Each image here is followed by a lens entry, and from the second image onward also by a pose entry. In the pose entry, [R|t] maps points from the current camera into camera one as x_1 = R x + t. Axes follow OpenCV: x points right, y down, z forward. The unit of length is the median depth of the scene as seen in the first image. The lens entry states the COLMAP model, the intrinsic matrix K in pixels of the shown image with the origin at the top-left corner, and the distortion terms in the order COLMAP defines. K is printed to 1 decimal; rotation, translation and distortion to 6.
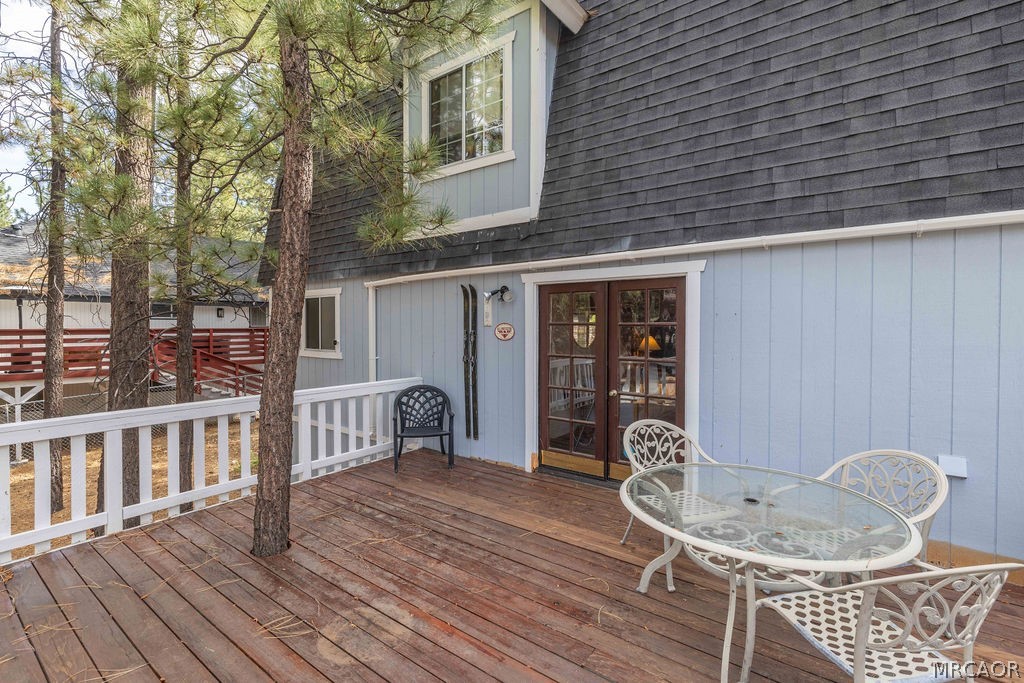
lens RADIAL K [[440.9, 0, 507.5], [0, 440.9, 340.4], [0, 0, 1]] dist [-0.001608, 0.000079]
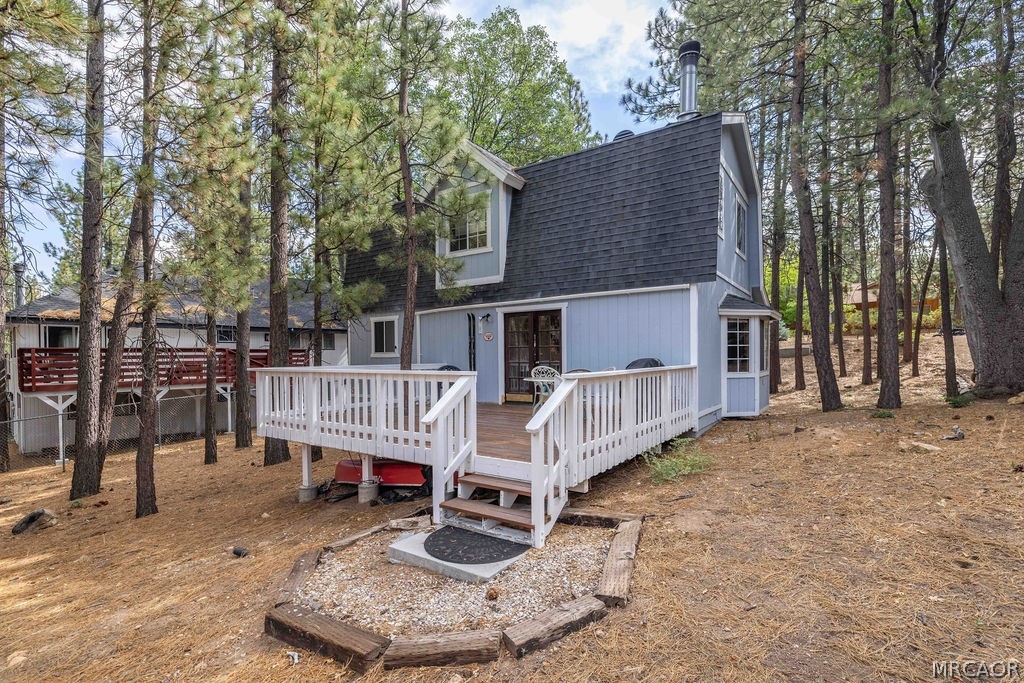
lens RADIAL K [[440.9, 0, 507.6], [0, 440.9, 350.1], [0, 0, 1]] dist [-0.001608, 0.000079]
pose [[0.999189, -0.016402, -0.036777, 0.159980], [0.015549, 0.999606, -0.023368, 0.094231], [0.037146, 0.022777, 0.999050, -1.046462]]
